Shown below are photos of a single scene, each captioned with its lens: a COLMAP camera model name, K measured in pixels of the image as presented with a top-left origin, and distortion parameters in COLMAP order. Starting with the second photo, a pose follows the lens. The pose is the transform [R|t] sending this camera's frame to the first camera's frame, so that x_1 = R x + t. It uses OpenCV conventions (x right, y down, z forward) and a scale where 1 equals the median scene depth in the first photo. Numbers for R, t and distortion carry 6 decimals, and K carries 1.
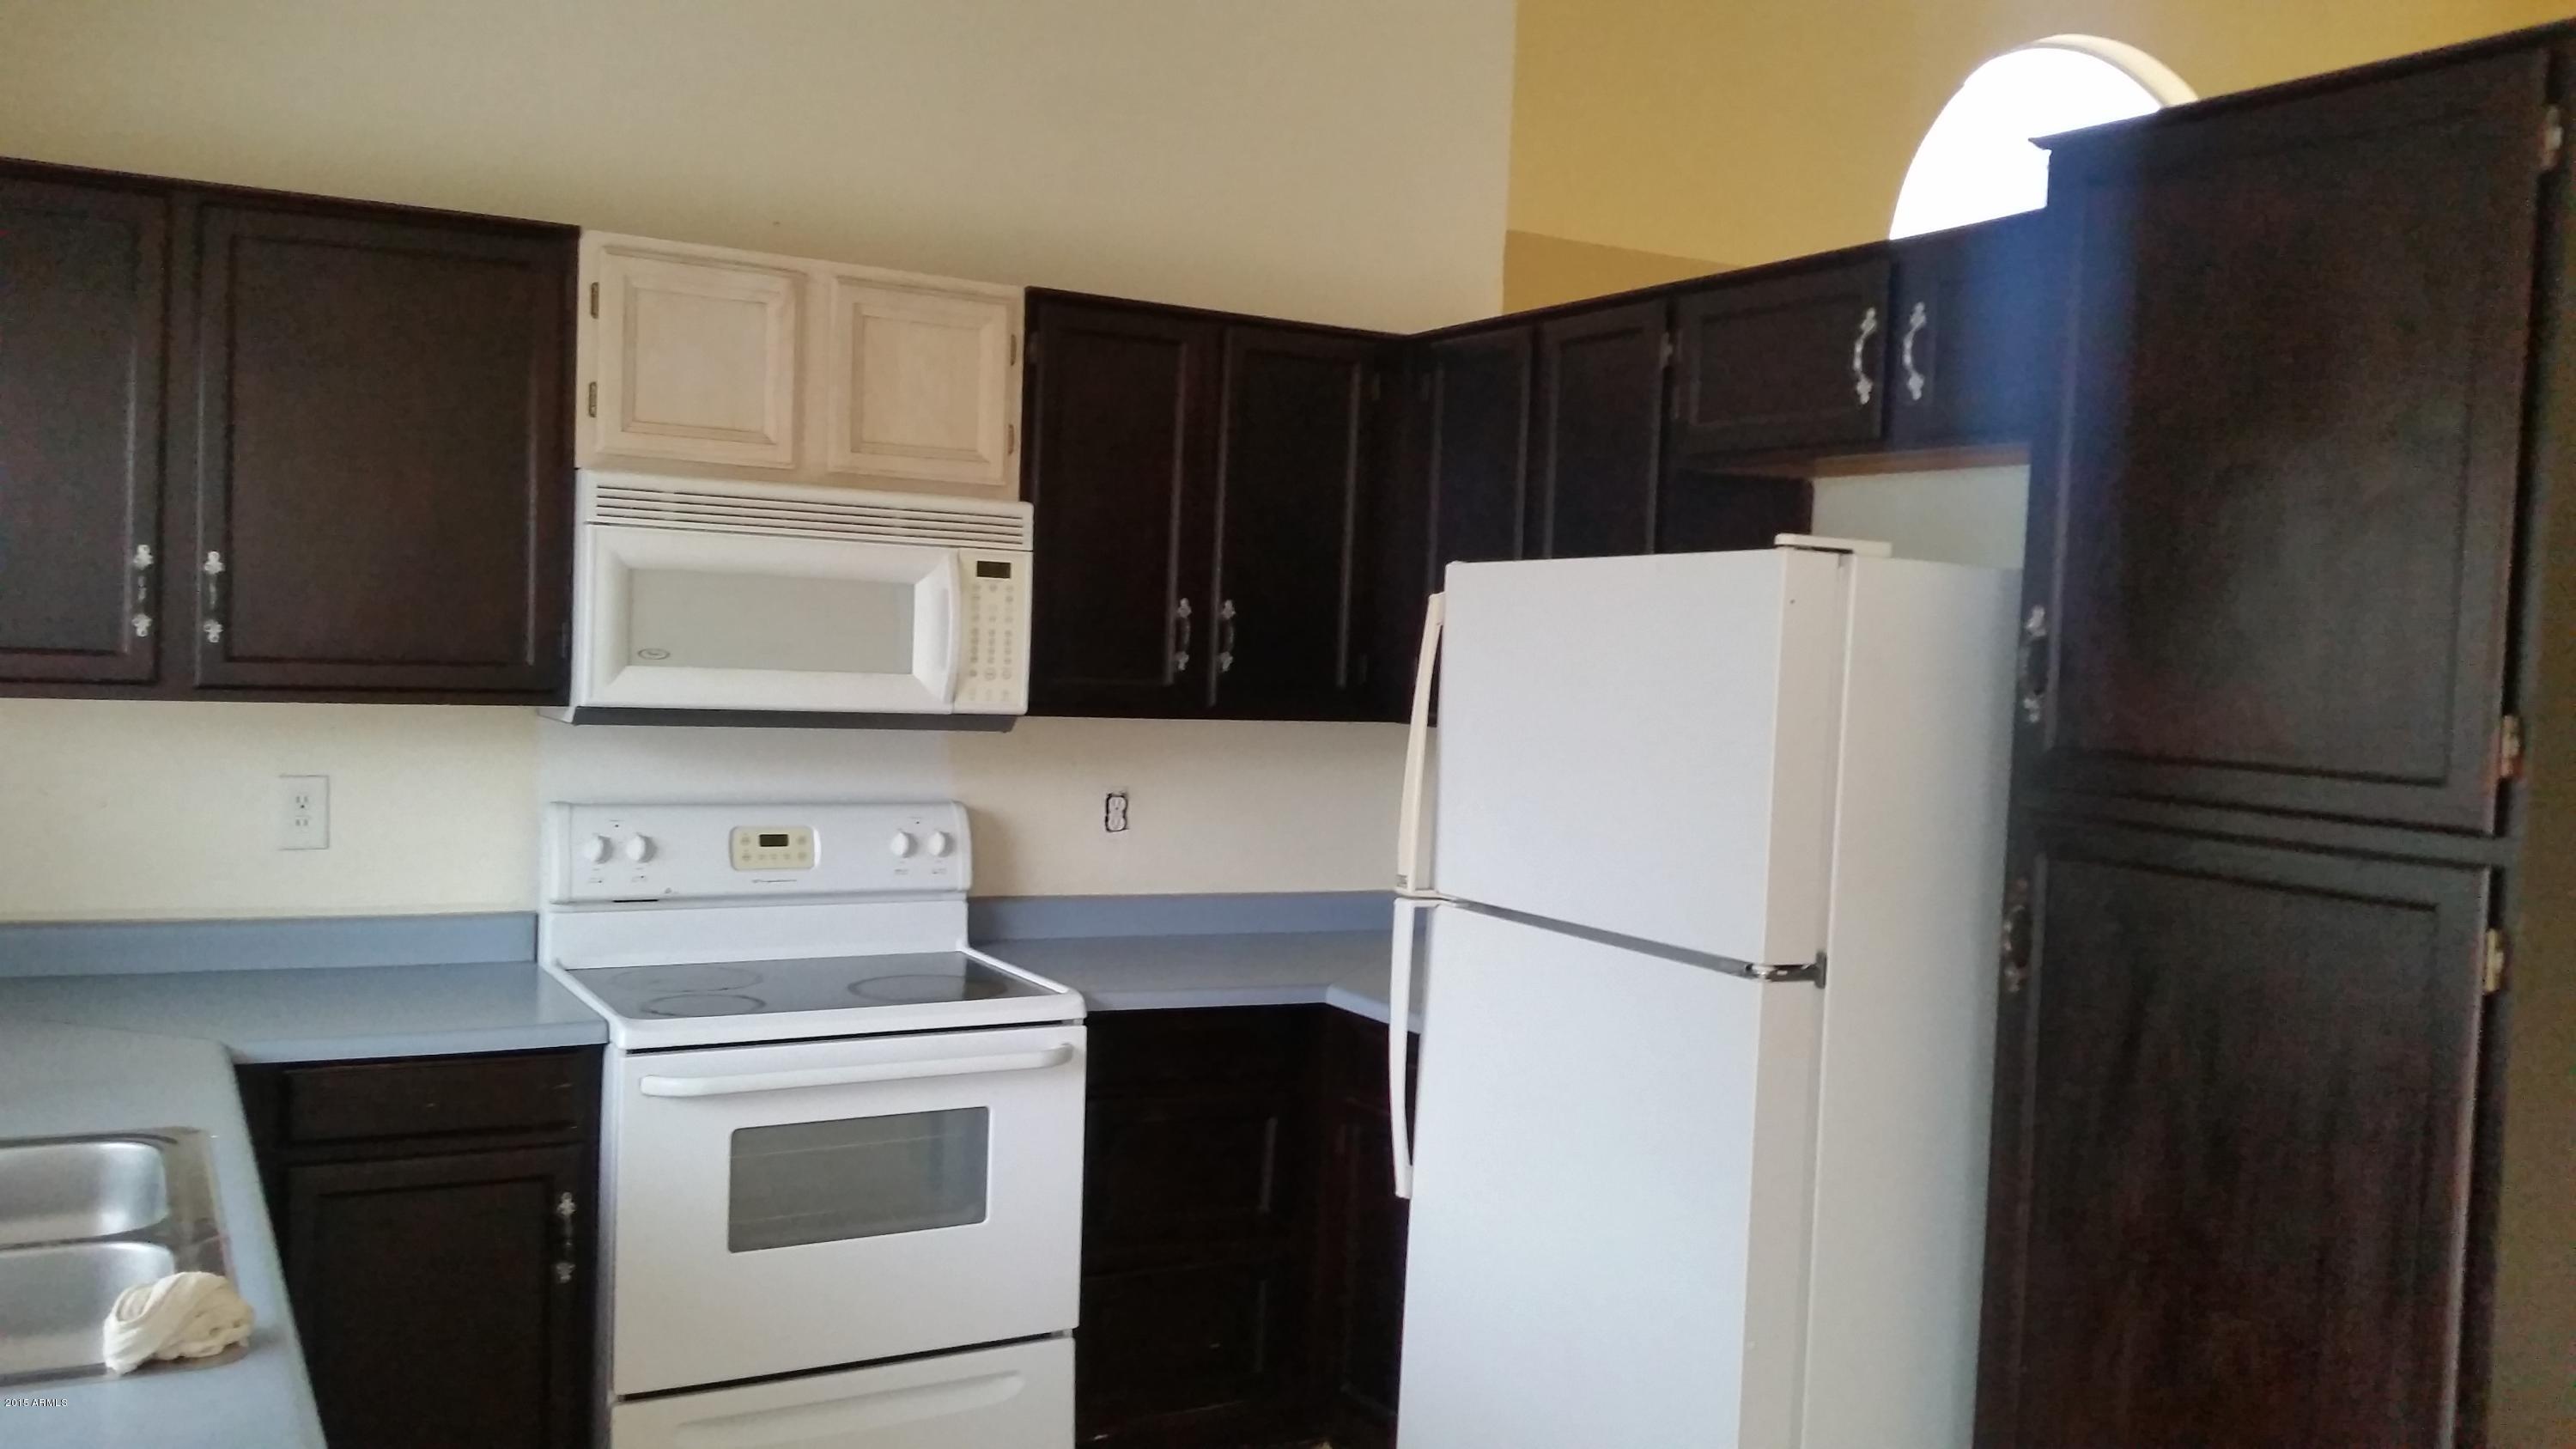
lens RADIAL K [[2109.4, 0, 1282.5], [0, 2109.4, 731.0], [0, 0, 1]] dist [0.179758, -0.403115]
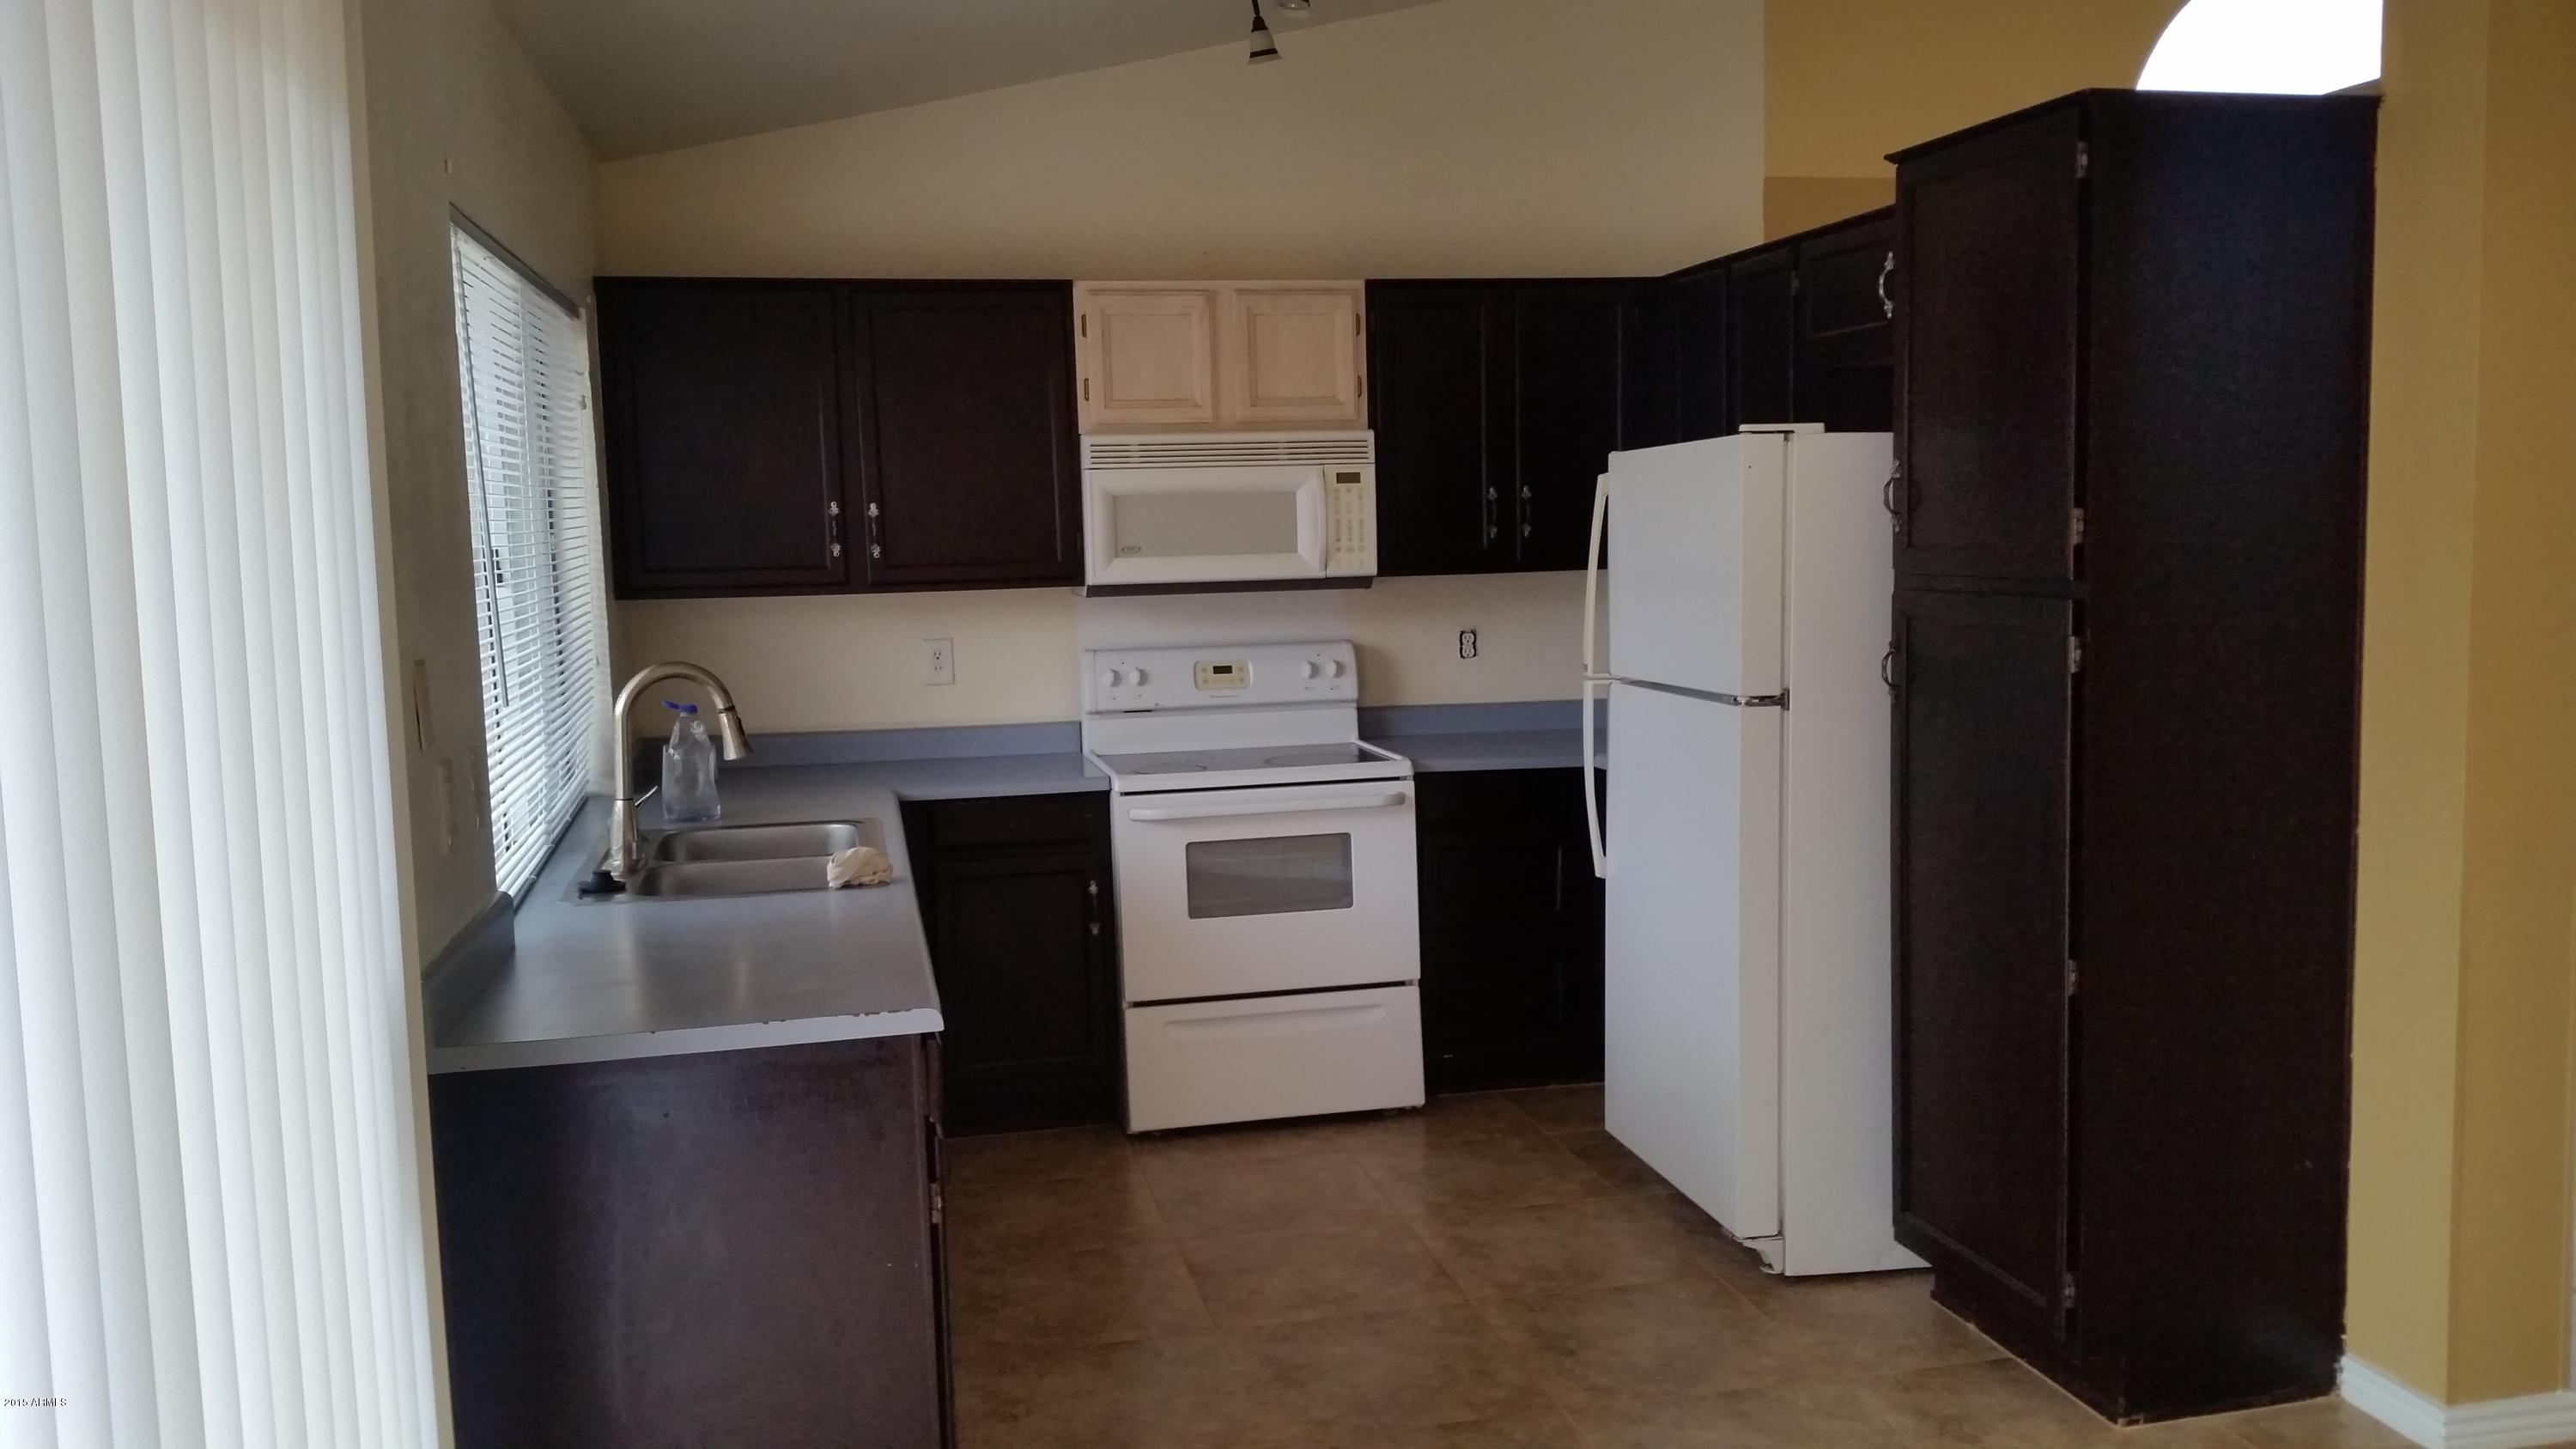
lens RADIAL K [[2109.4, 0, 1282.5], [0, 2109.4, 731.0], [0, 0, 1]] dist [0.179758, -0.403115]
pose [[0.954422, -0.037501, -0.296094, 0.261030], [0.052984, 0.997606, 0.044439, 0.033056], [0.293719, -0.058102, 0.954124, -0.447108]]
